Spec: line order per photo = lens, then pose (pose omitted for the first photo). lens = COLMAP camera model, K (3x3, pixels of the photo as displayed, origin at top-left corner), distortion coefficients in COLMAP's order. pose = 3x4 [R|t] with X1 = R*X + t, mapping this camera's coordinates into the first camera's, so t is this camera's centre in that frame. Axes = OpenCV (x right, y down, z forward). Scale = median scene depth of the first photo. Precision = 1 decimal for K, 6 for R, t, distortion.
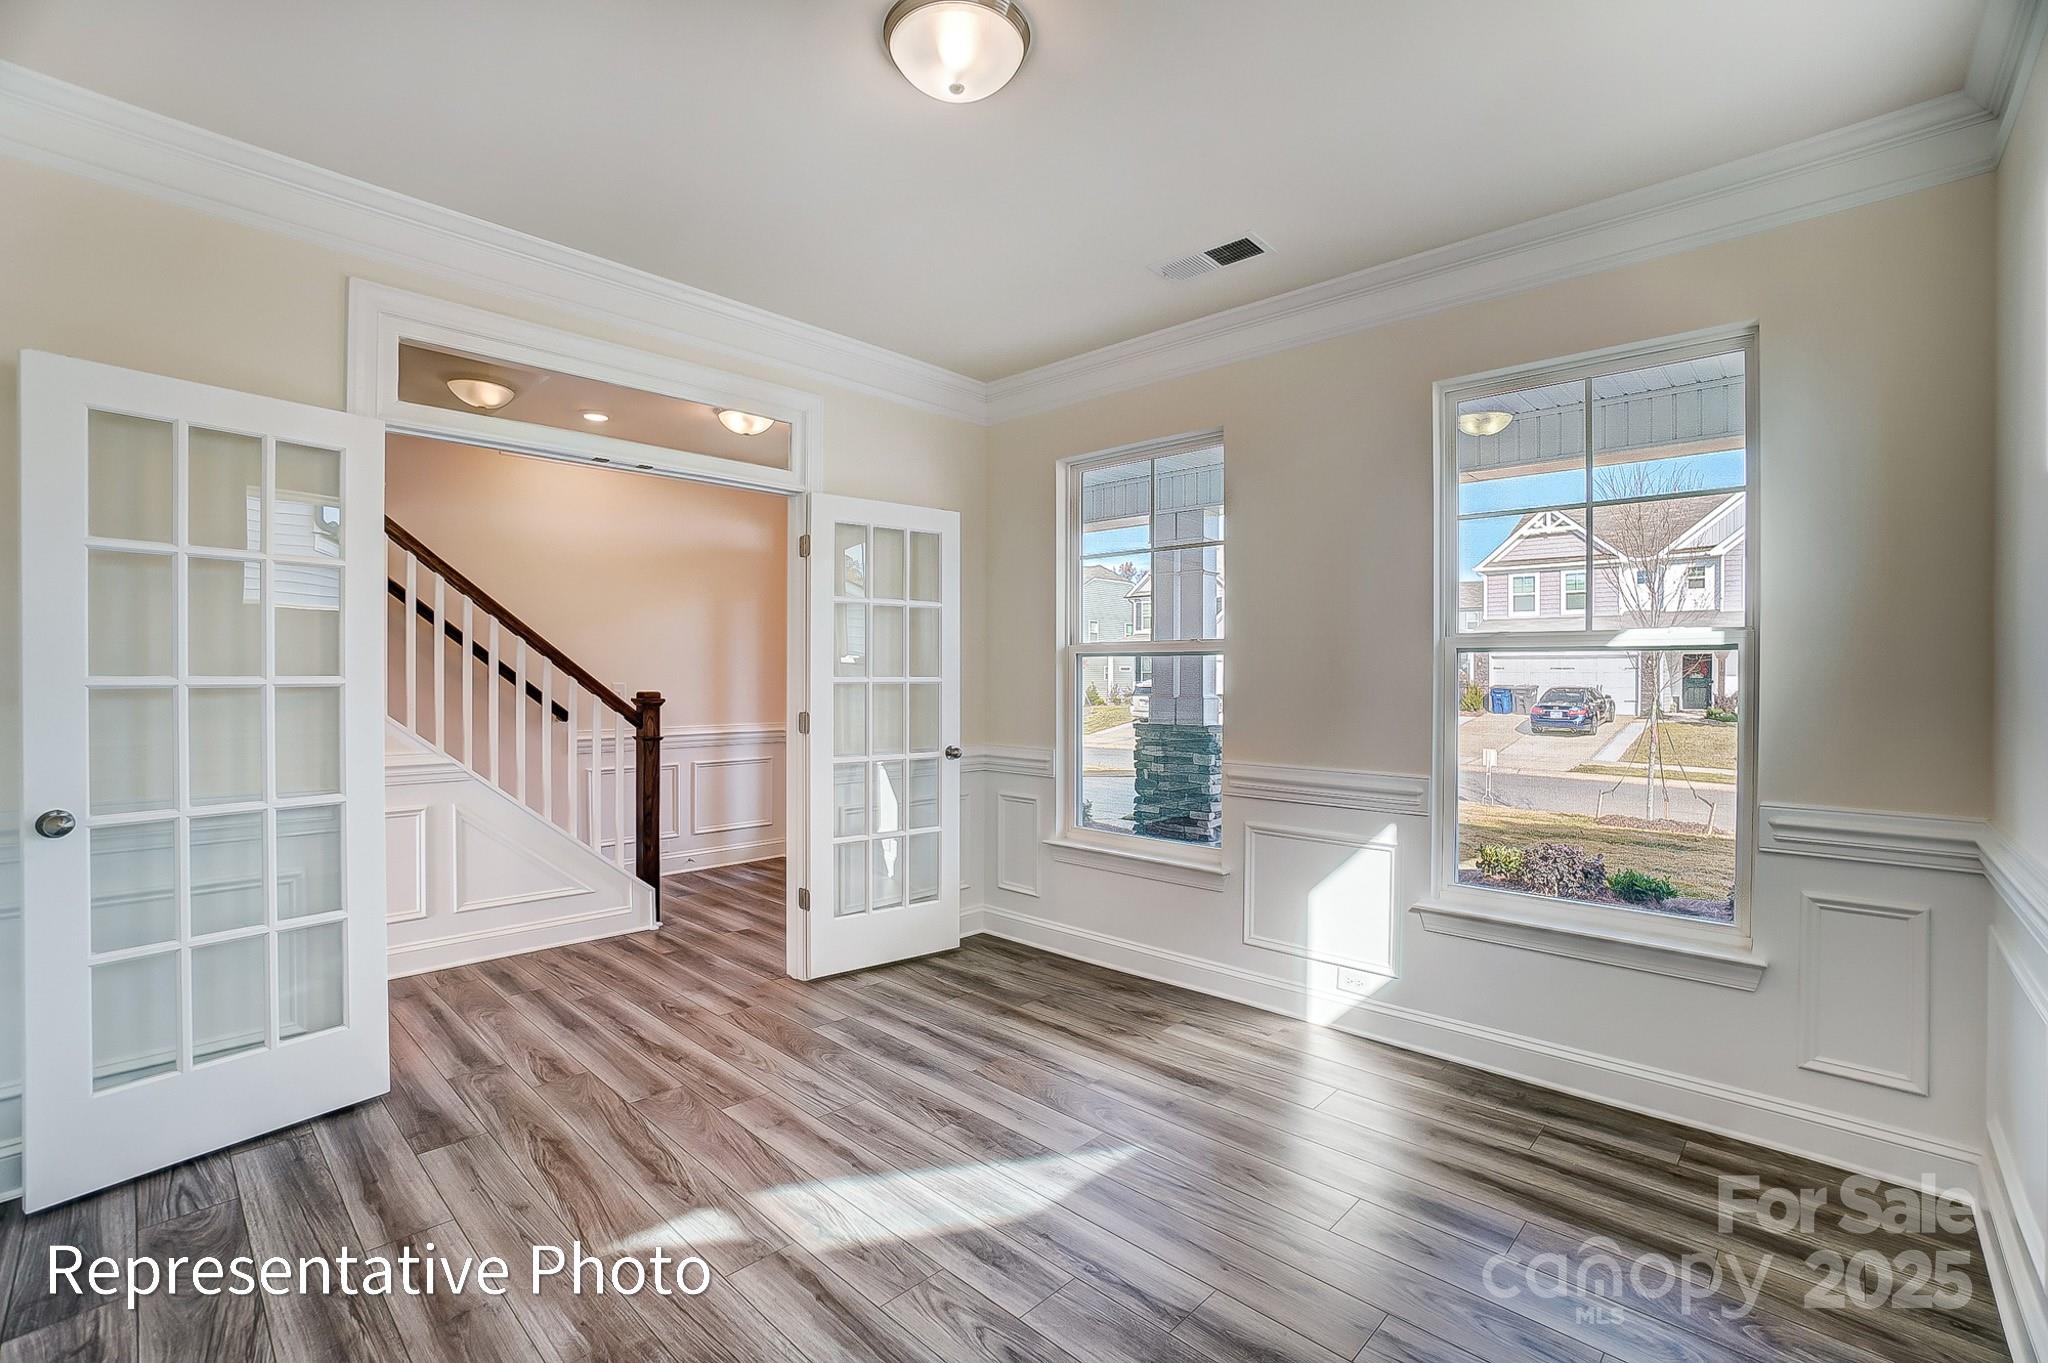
lens RADIAL K [[892.5, 0, 998.7], [0, 892.5, 678.0], [0, 0, 1]] dist [-0.075269, 0.031724]
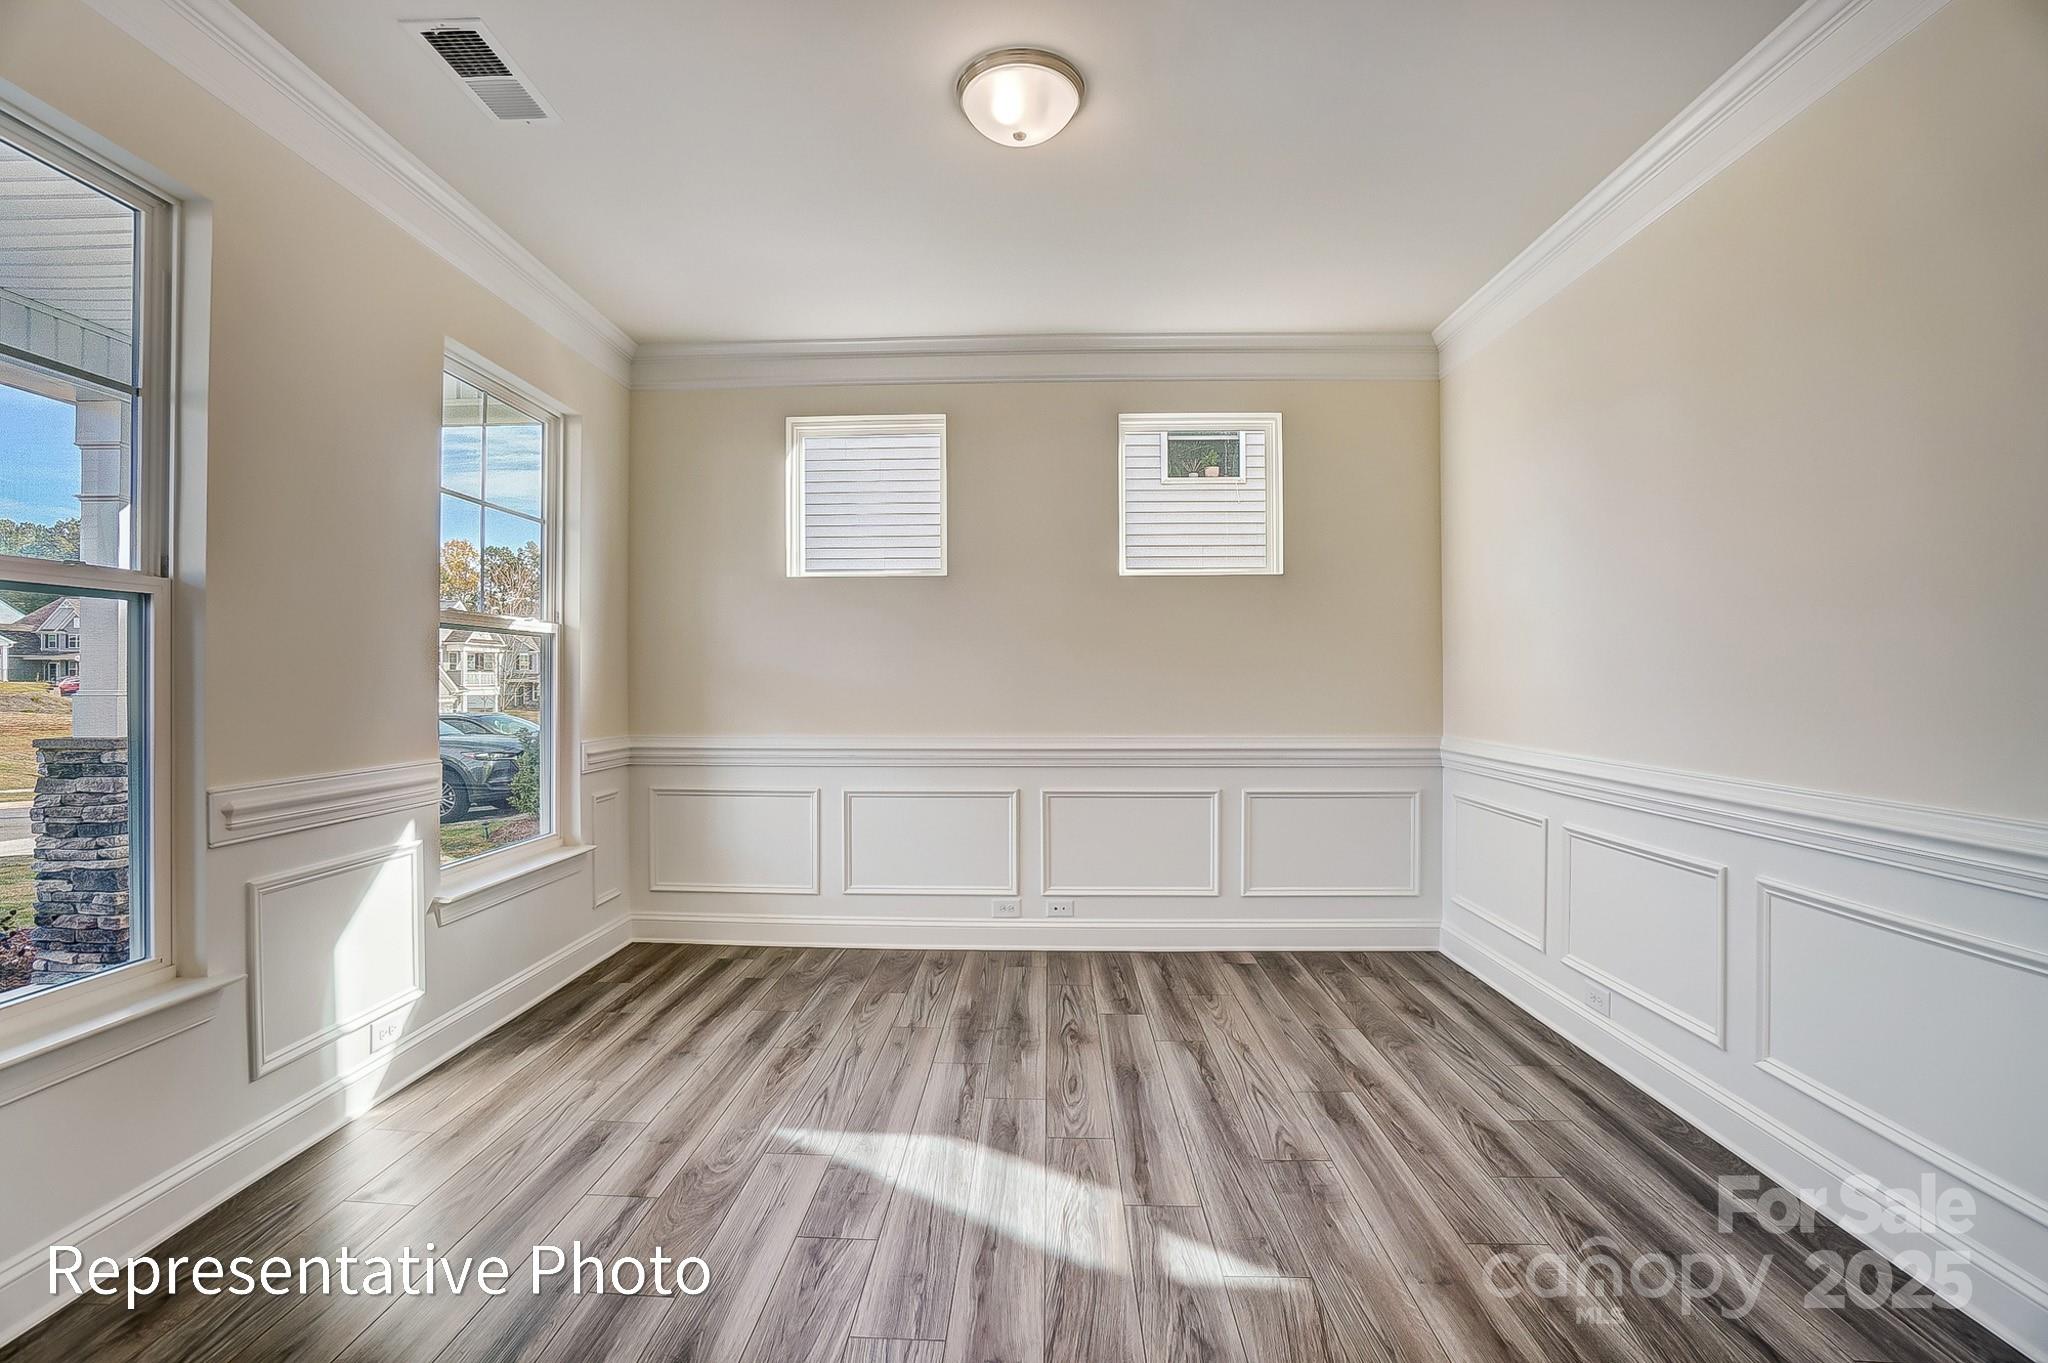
lens RADIAL K [[892.5, 0, 998.7], [0, 892.5, 678.0], [0, 0, 1]] dist [-0.075269, 0.031724]
pose [[-0.656955, -0.006919, 0.753898, -0.715928], [-0.002436, 0.999972, 0.007055, 0.021233], [-0.753926, 0.002798, -0.656953, 1.412074]]
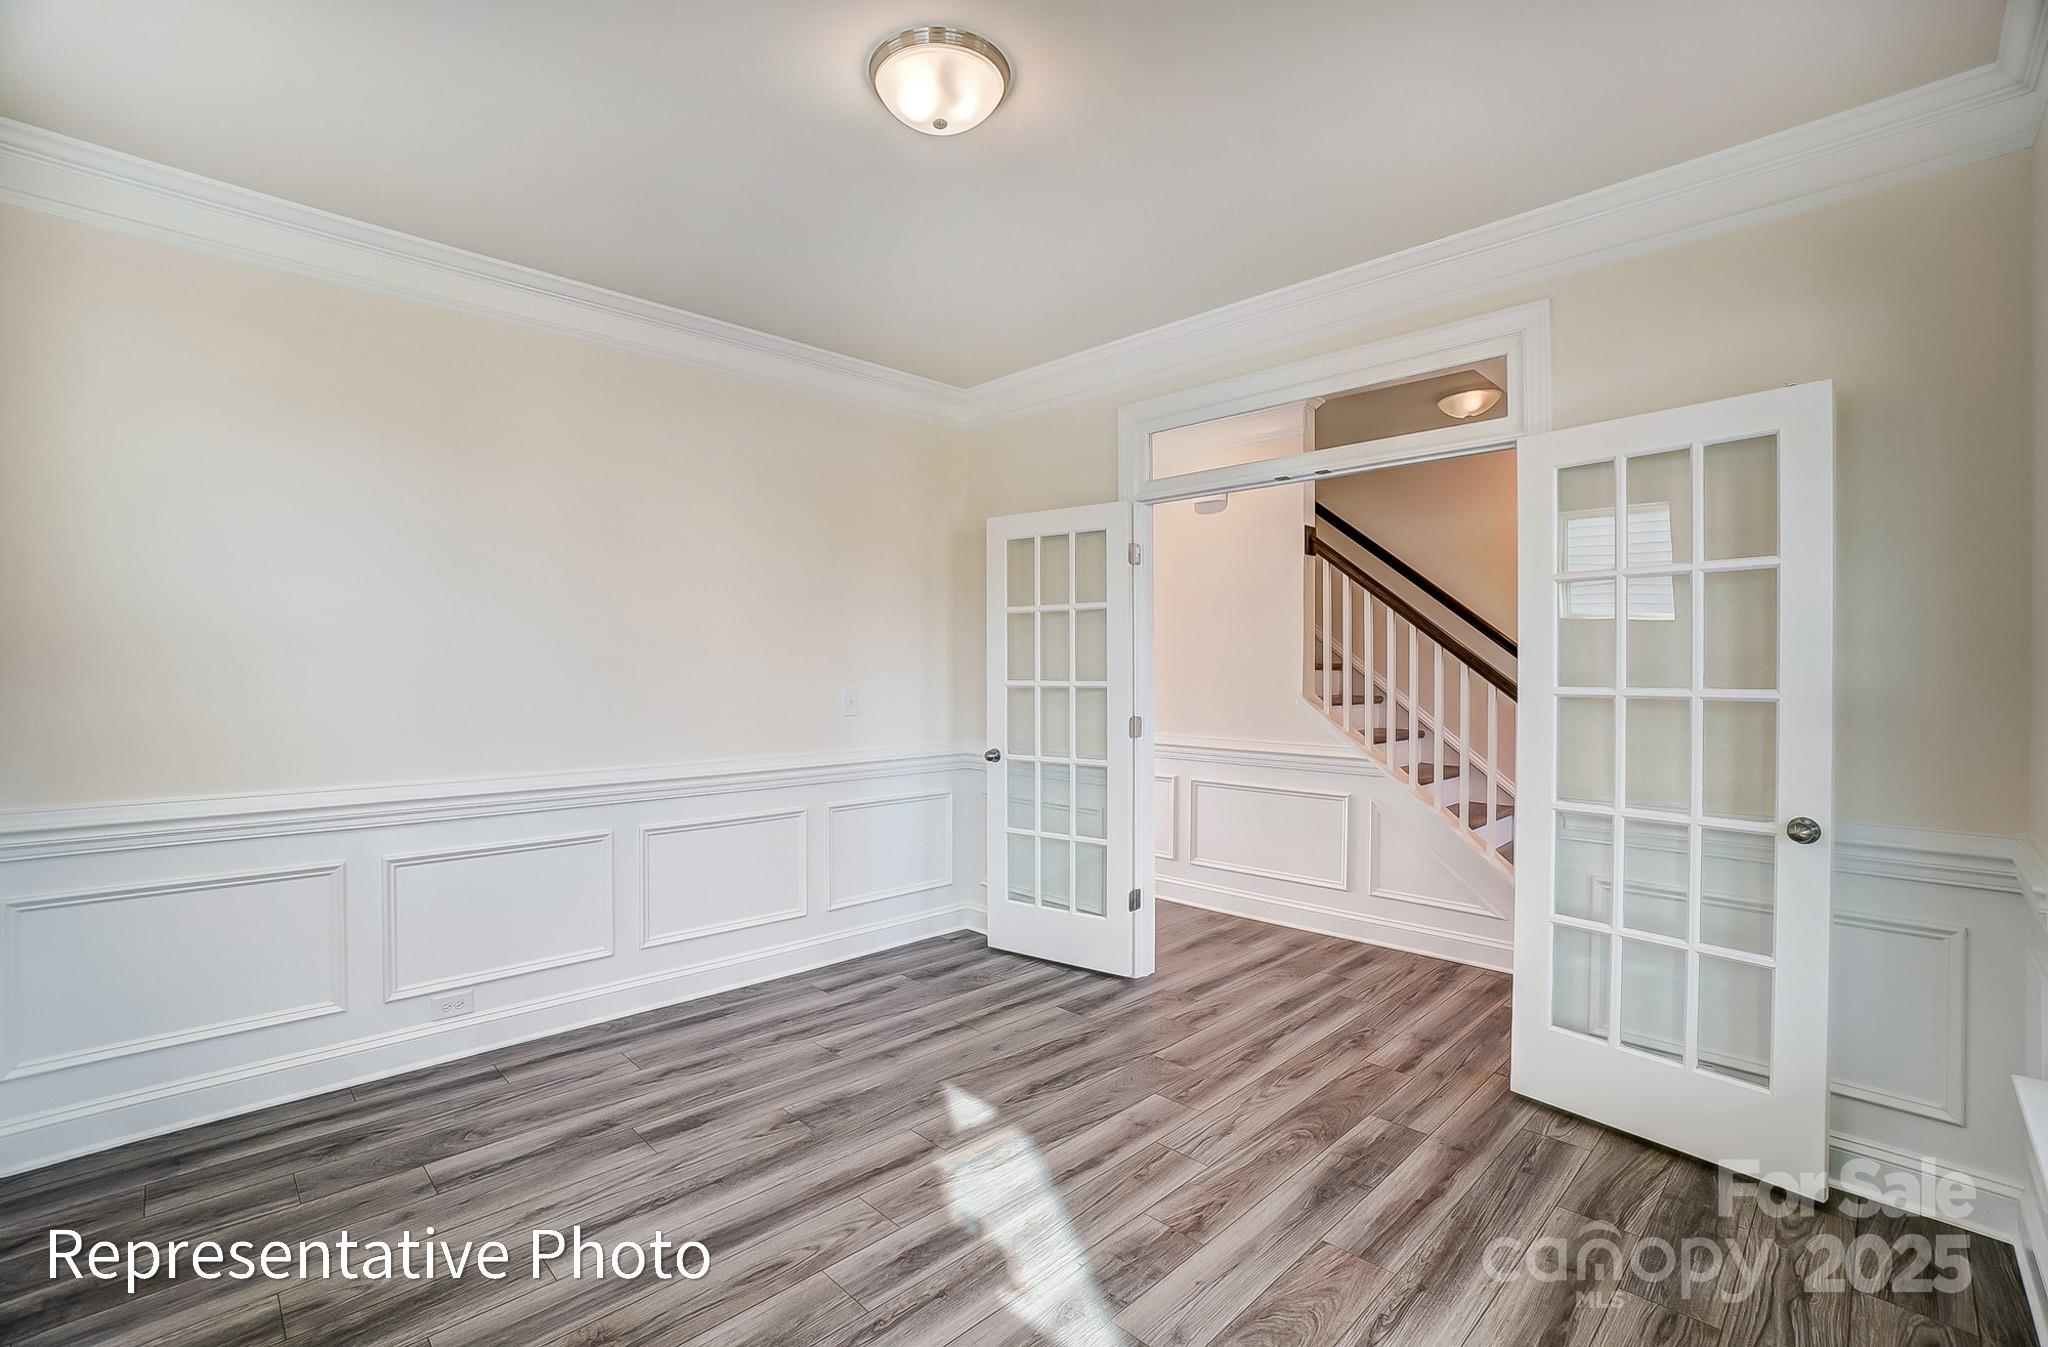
lens RADIAL K [[902.3, 0, 1024.0], [0, 902.3, 673.5], [0, 0, 1]] dist [-0.091095, 0.035001]
pose [[-0.019972, -0.001167, -0.999800, 0.785508], [-0.005362, 0.999985, -0.001060, -0.012781], [0.999786, 0.005340, -0.019978, 0.892917]]
